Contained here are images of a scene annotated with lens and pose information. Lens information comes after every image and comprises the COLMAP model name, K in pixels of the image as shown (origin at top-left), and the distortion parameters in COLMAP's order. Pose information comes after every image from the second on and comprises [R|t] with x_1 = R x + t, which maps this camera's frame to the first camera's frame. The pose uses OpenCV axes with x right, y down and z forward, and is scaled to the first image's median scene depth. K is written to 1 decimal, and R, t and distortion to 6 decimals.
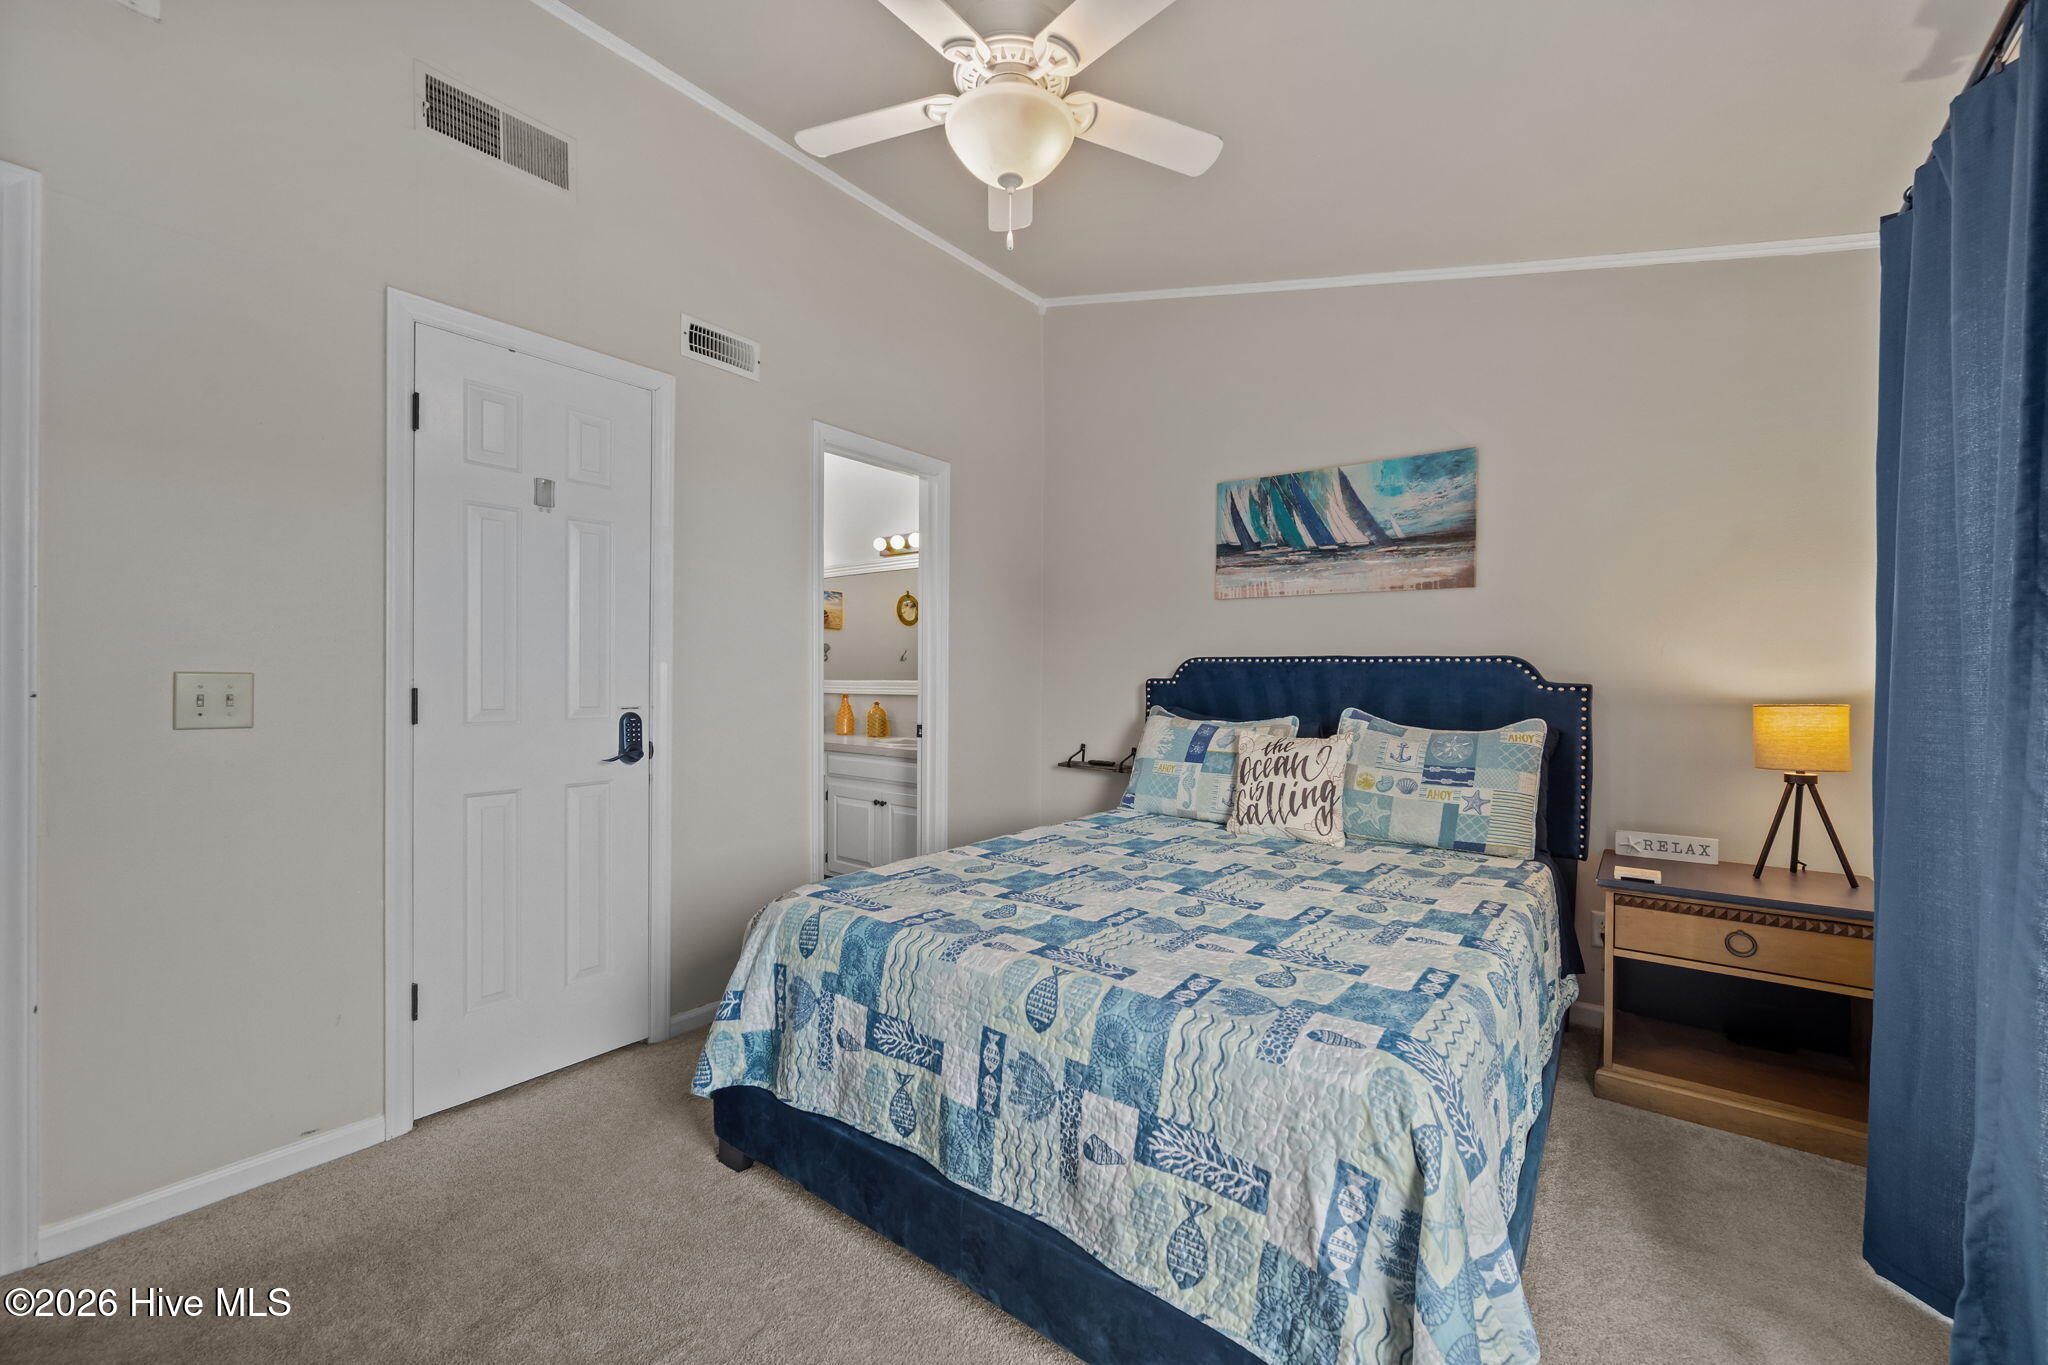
lens RADIAL K [[810.8, 0, 1052.0], [0, 810.8, 672.5], [0, 0, 1]] dist [0.002872, -0.000127]
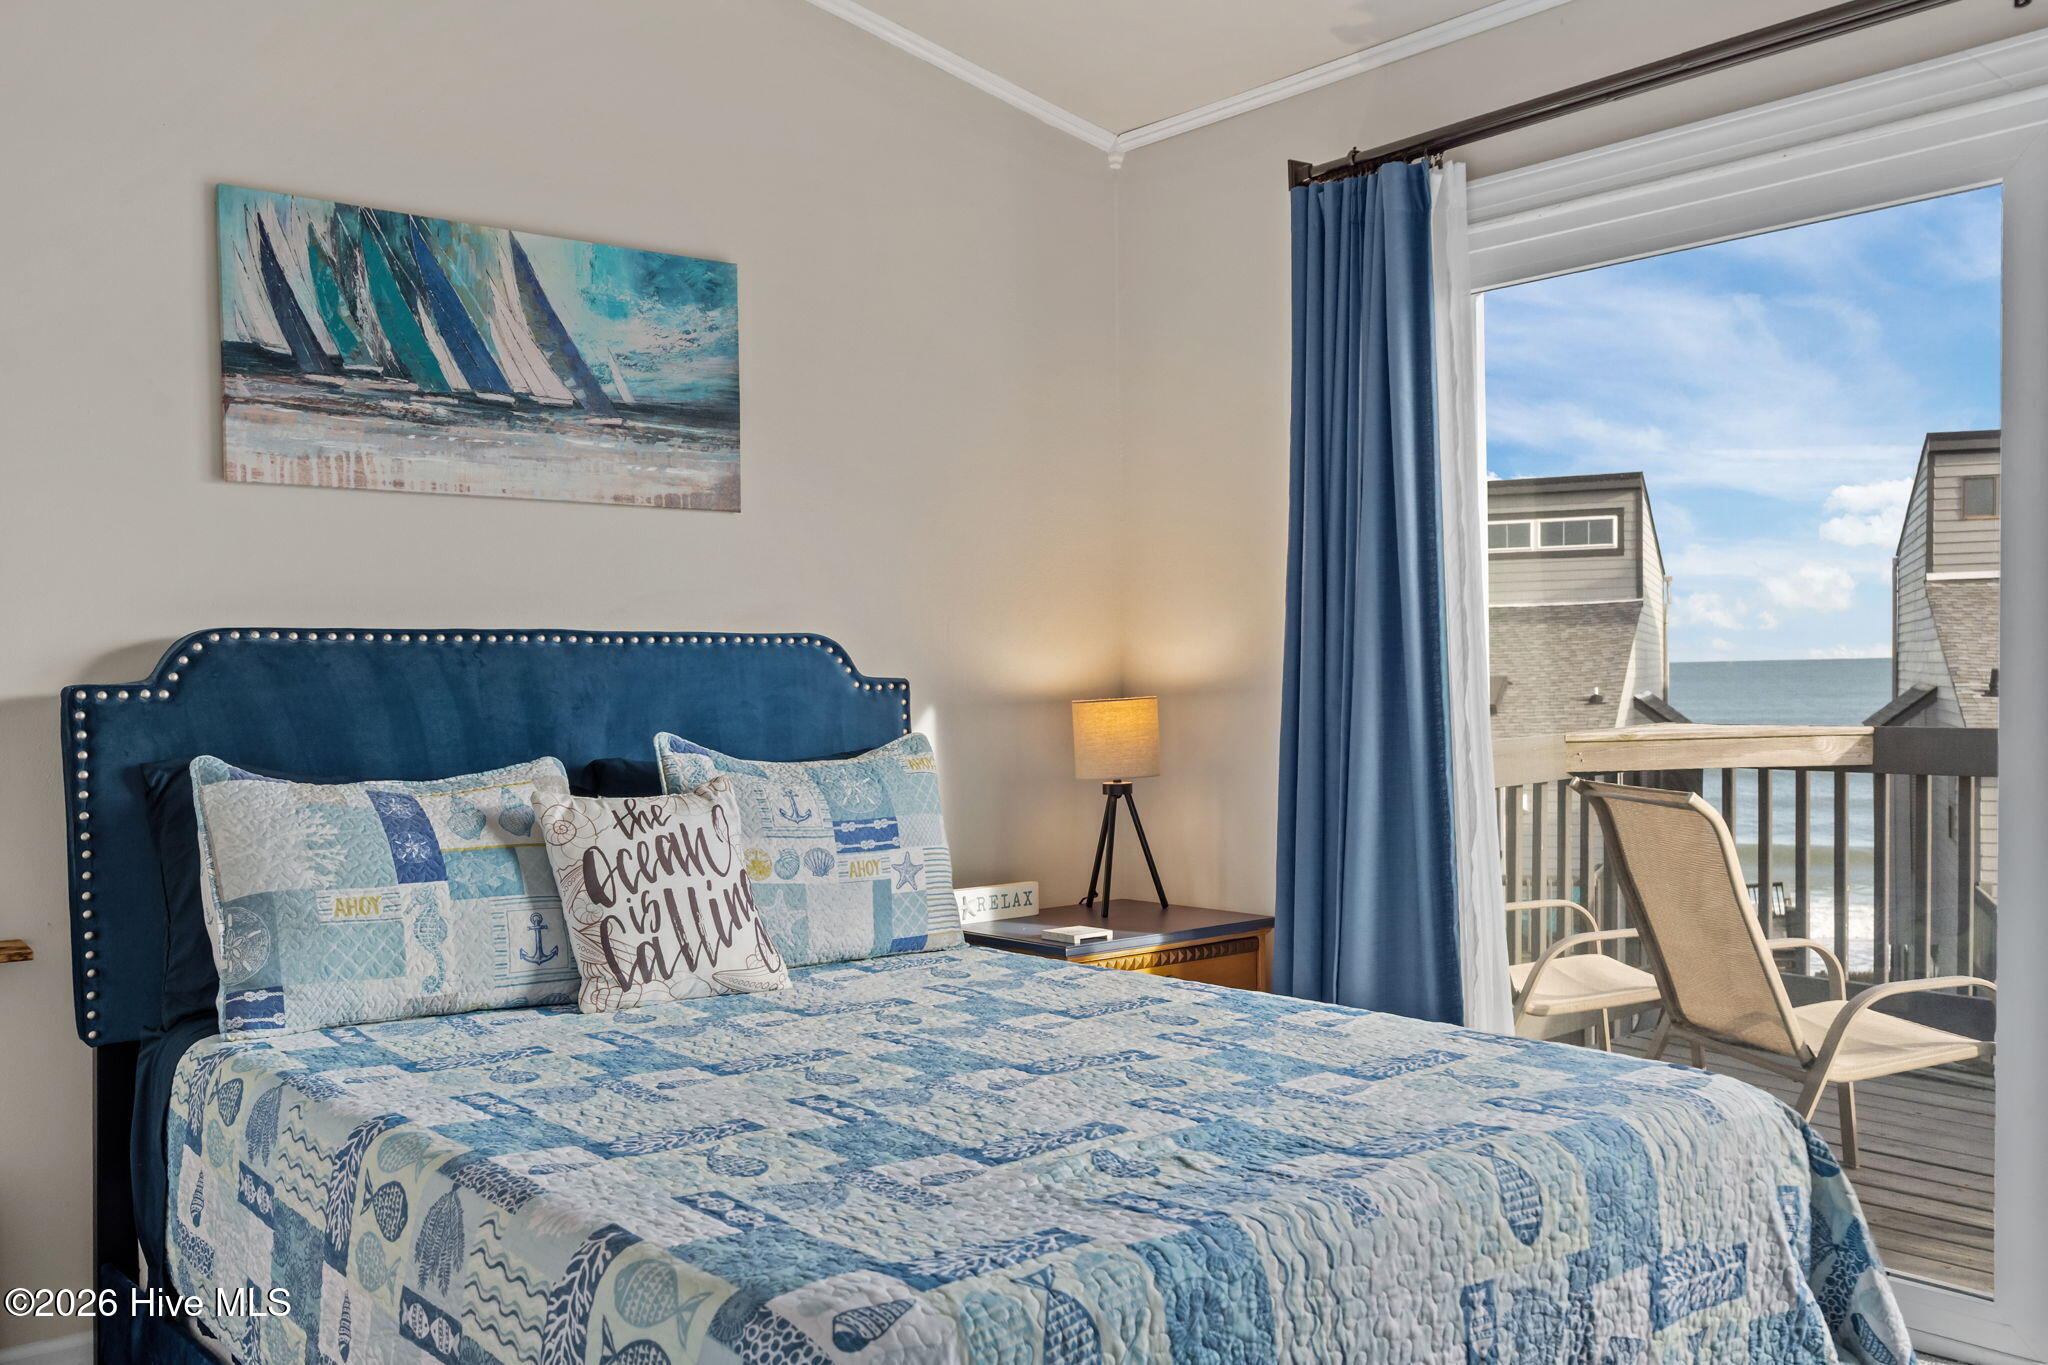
lens RADIAL K [[1839.1, 0, 984.9], [0, 1839.1, 750.9], [0, 0, 1]] dist [0.000020, -0.000547]
pose [[0.252964, -0.048814, 0.966243, -0.700891], [0.010043, 0.998805, 0.047830, 0.001957], [-0.967423, -0.002395, 0.253152, 0.511734]]
